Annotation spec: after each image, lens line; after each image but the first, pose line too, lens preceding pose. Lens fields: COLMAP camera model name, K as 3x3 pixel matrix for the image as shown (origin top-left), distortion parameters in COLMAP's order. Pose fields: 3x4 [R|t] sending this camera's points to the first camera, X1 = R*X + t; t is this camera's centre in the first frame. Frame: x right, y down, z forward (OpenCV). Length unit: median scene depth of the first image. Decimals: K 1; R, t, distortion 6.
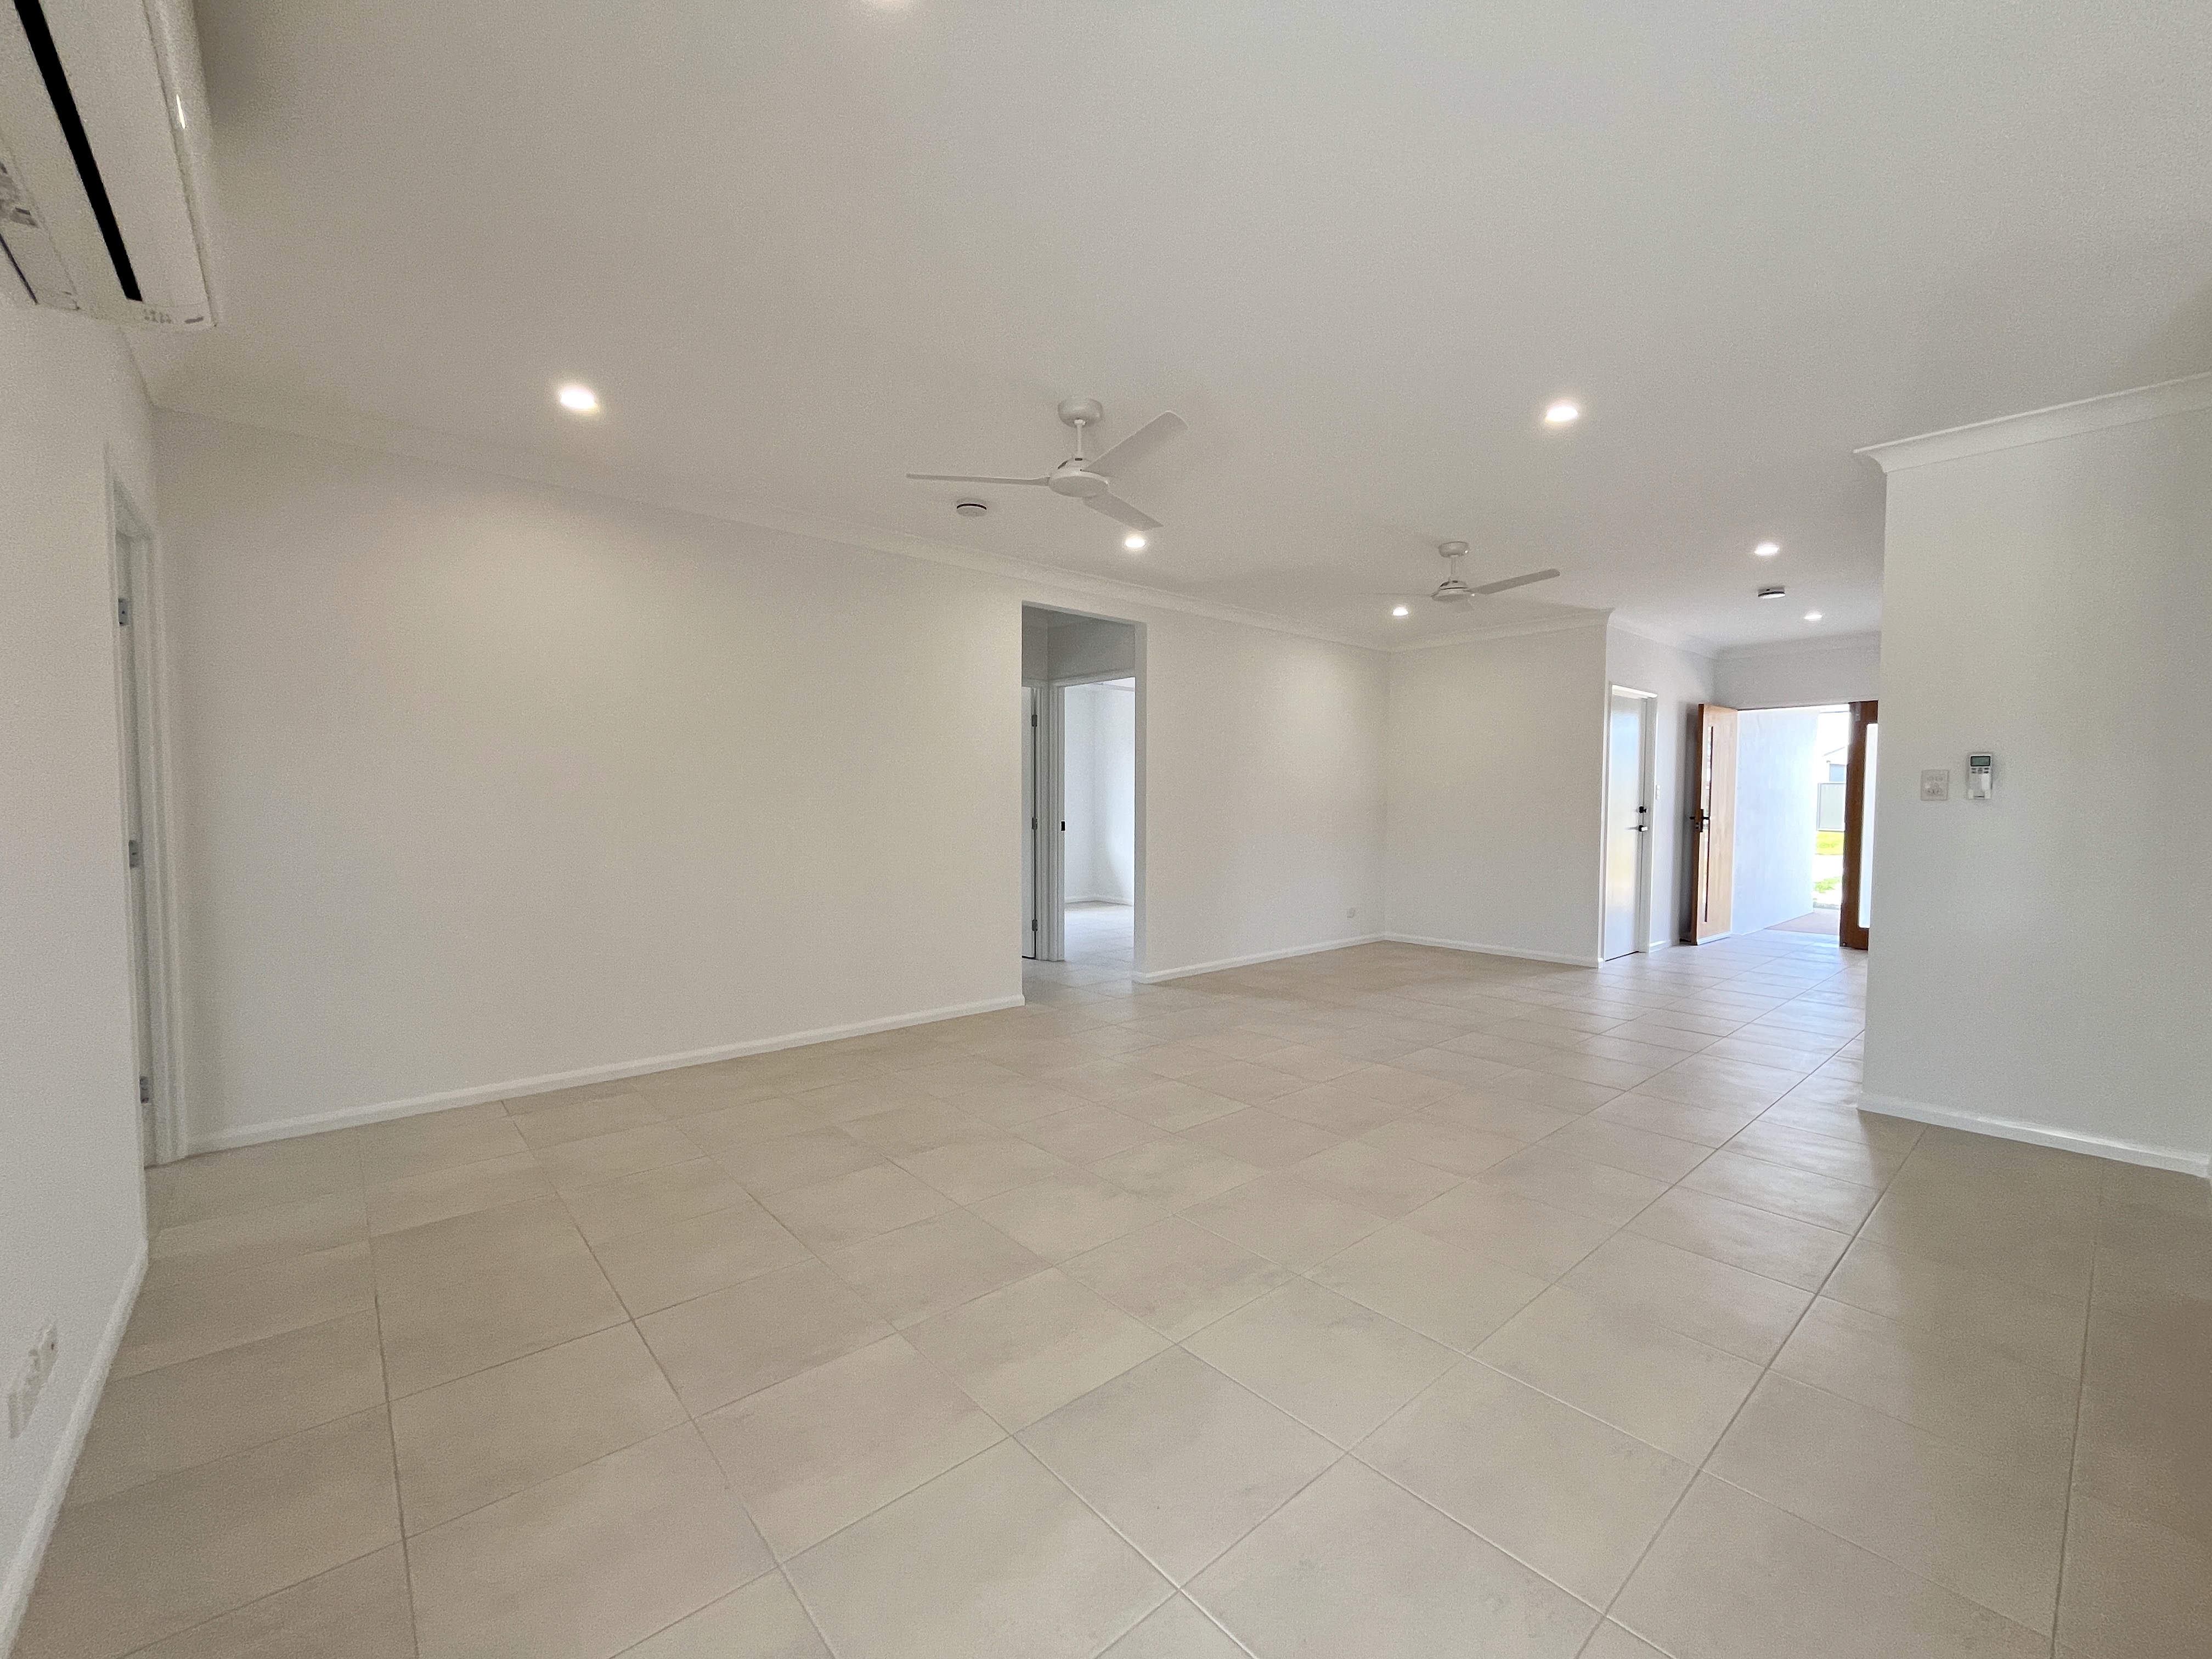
lens RADIAL K [[905.2, 0, 1108.4], [0, 905.2, 841.0], [0, 0, 1]] dist [-0.002350, 0.000163]
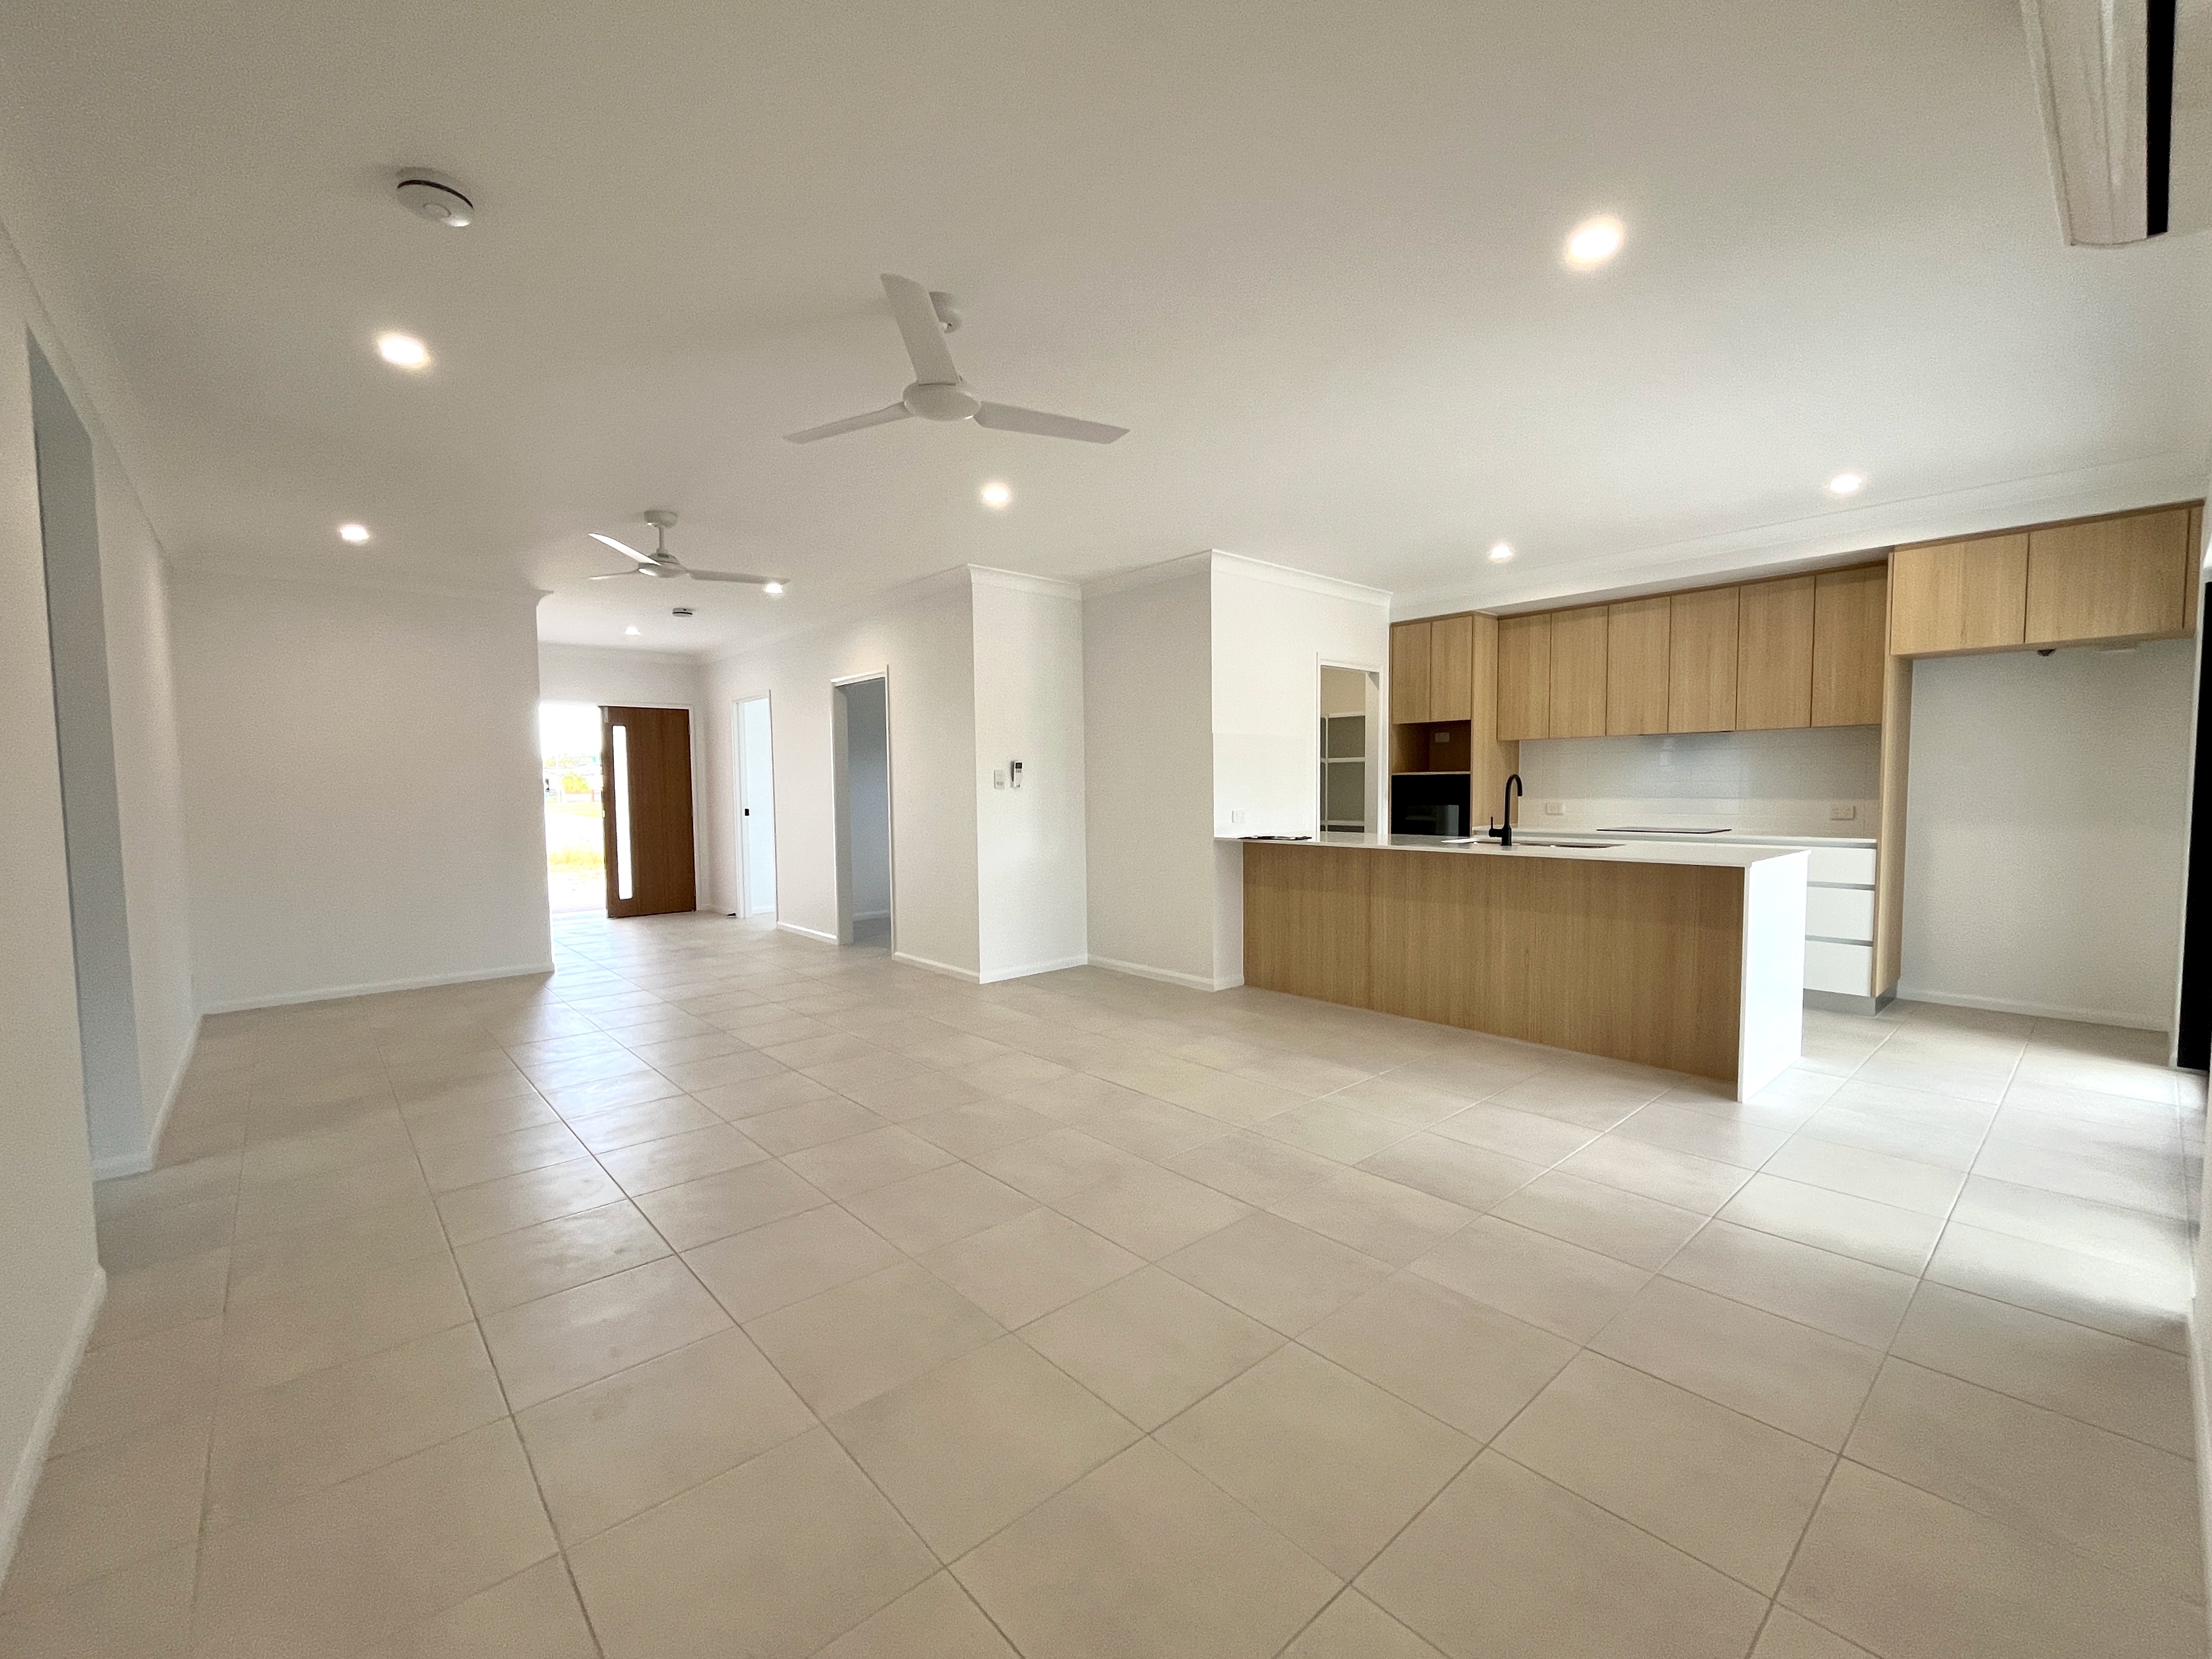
lens RADIAL K [[925.6, 0, 1106.5], [0, 925.6, 837.9], [0, 0, 1]] dist [-0.000026, -0.000113]
pose [[-0.006200, -0.062470, 0.998028, -0.631662], [0.055832, 0.996468, 0.062719, -0.039042], [-0.998421, 0.056111, -0.002690, 0.627644]]
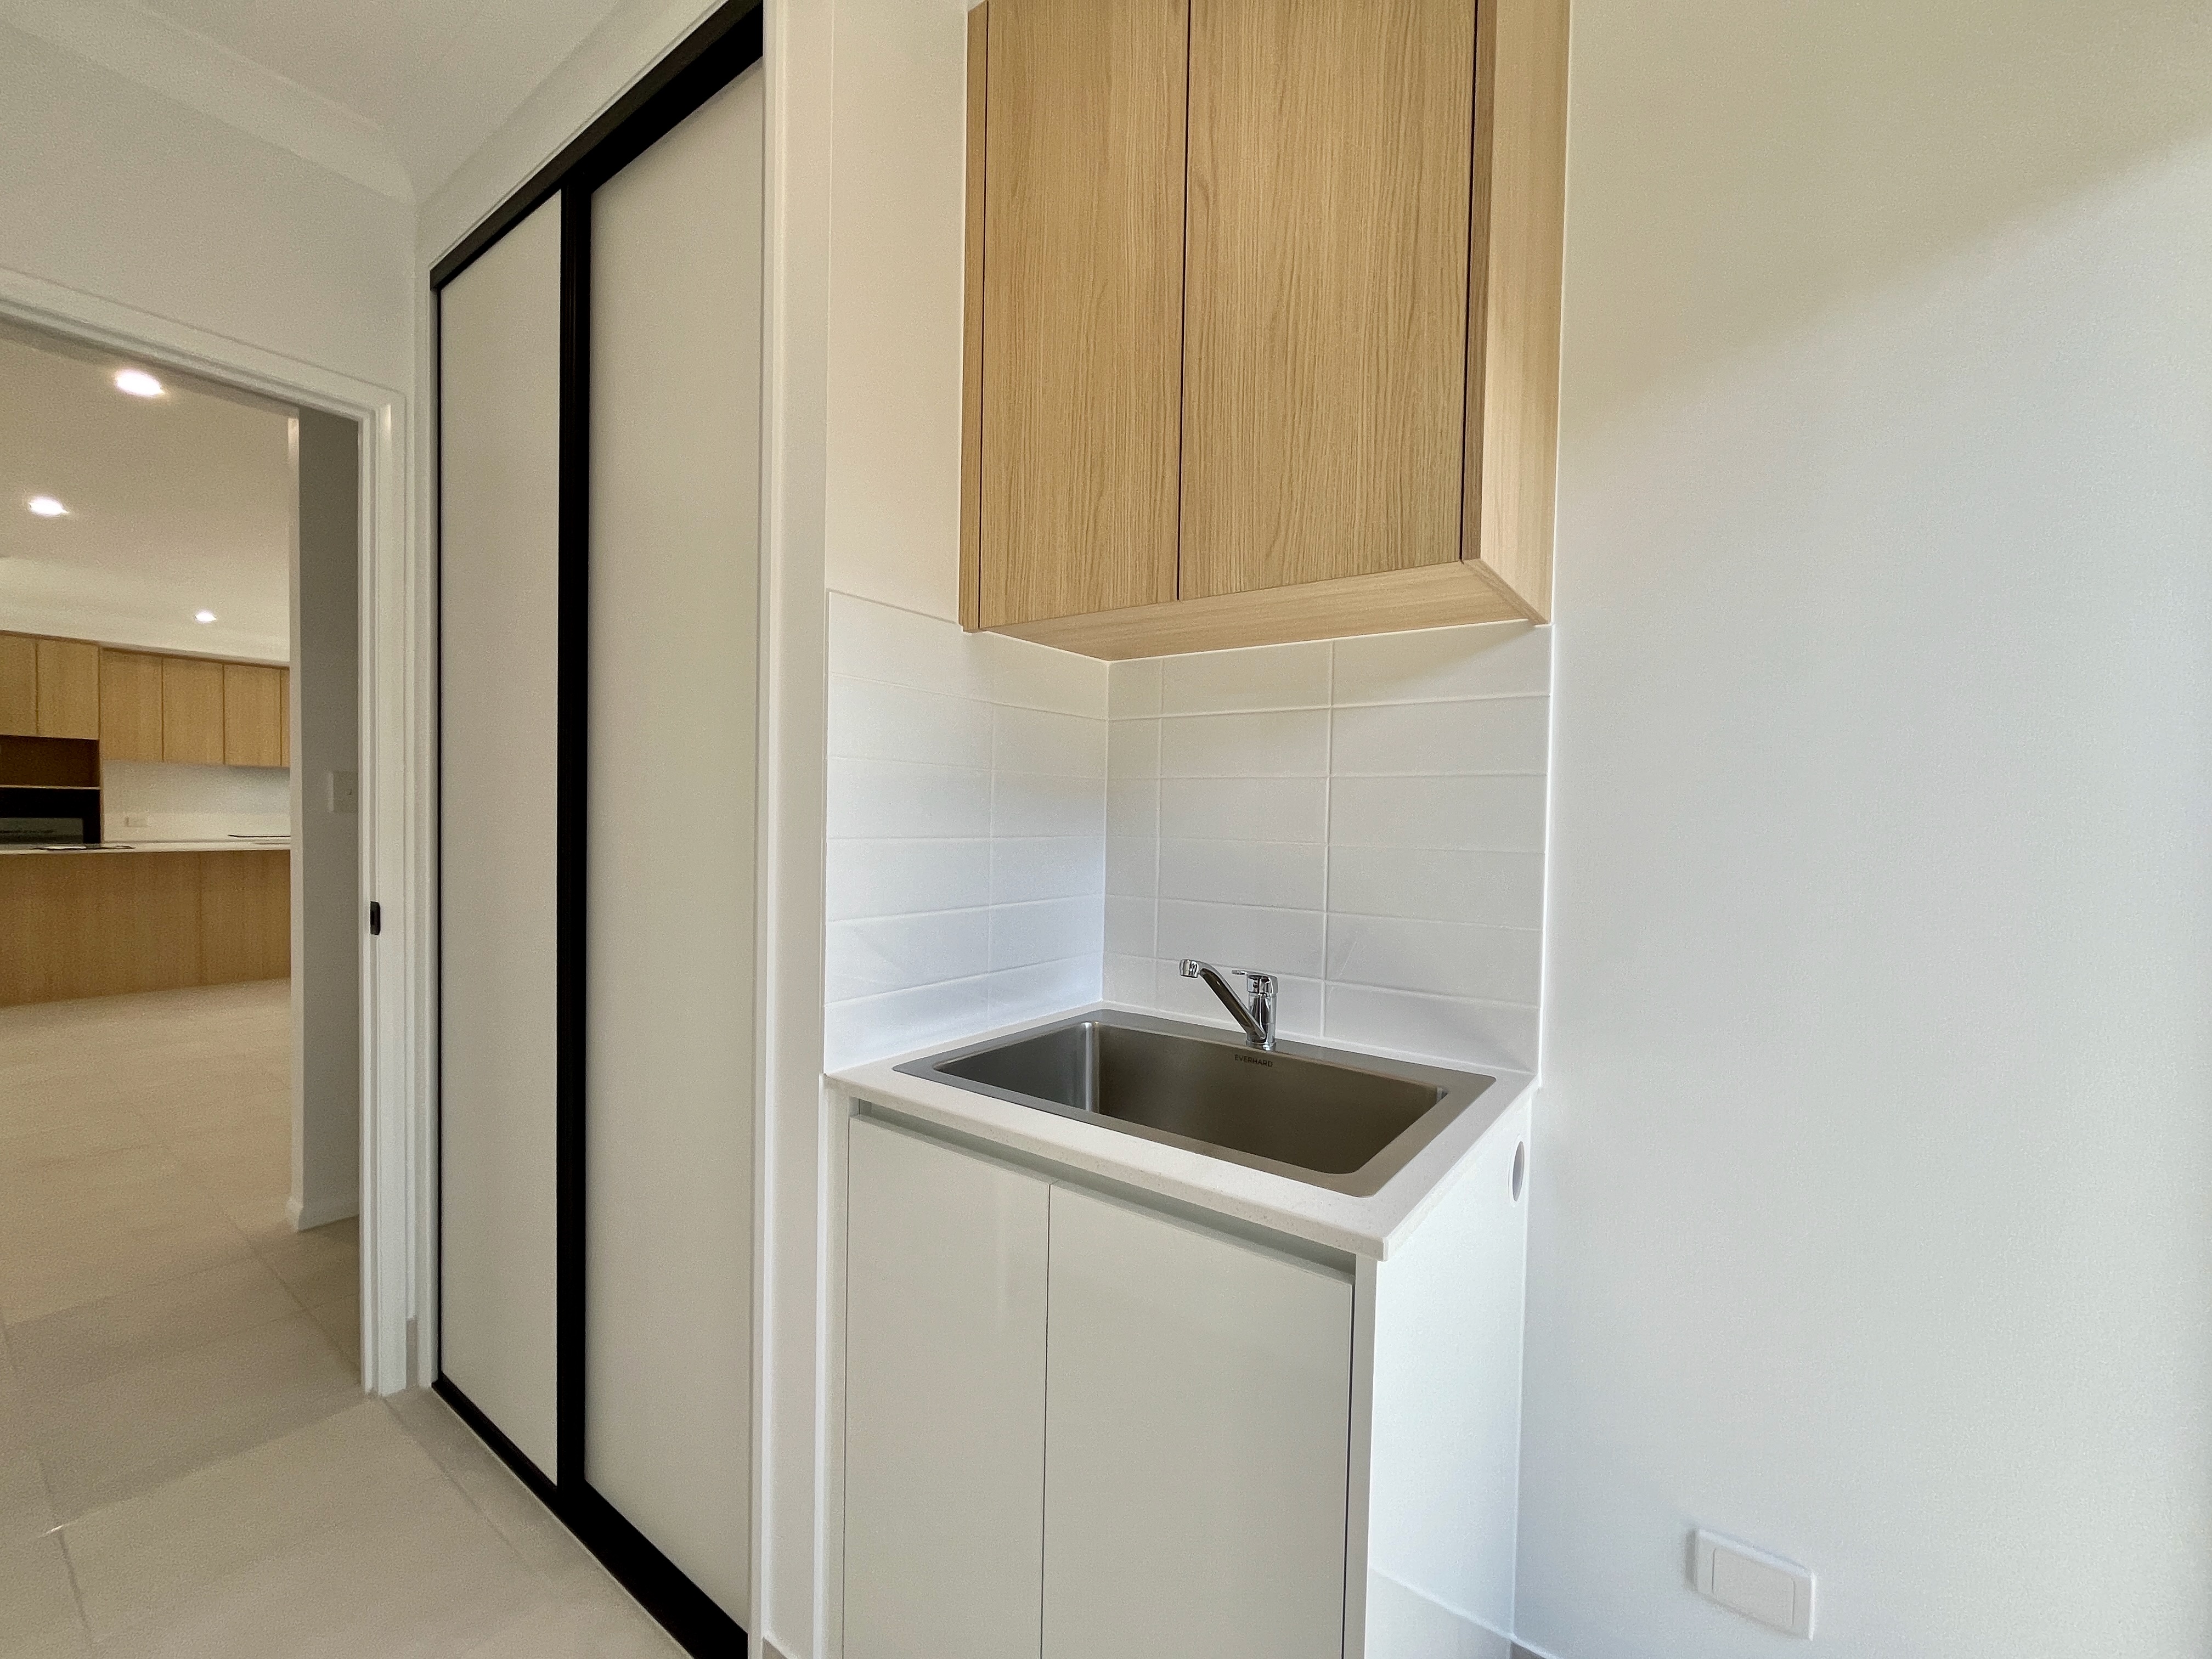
lens RADIAL K [[905.2, 0, 1108.4], [0, 905.2, 841.0], [0, 0, 1]] dist [-0.002350, 0.000163]
pose [[-0.974274, -0.017052, -0.224719, -0.520533], [-0.034422, 0.996693, 0.073607, -0.100648], [0.222720, 0.079449, -0.971640, 1.918236]]
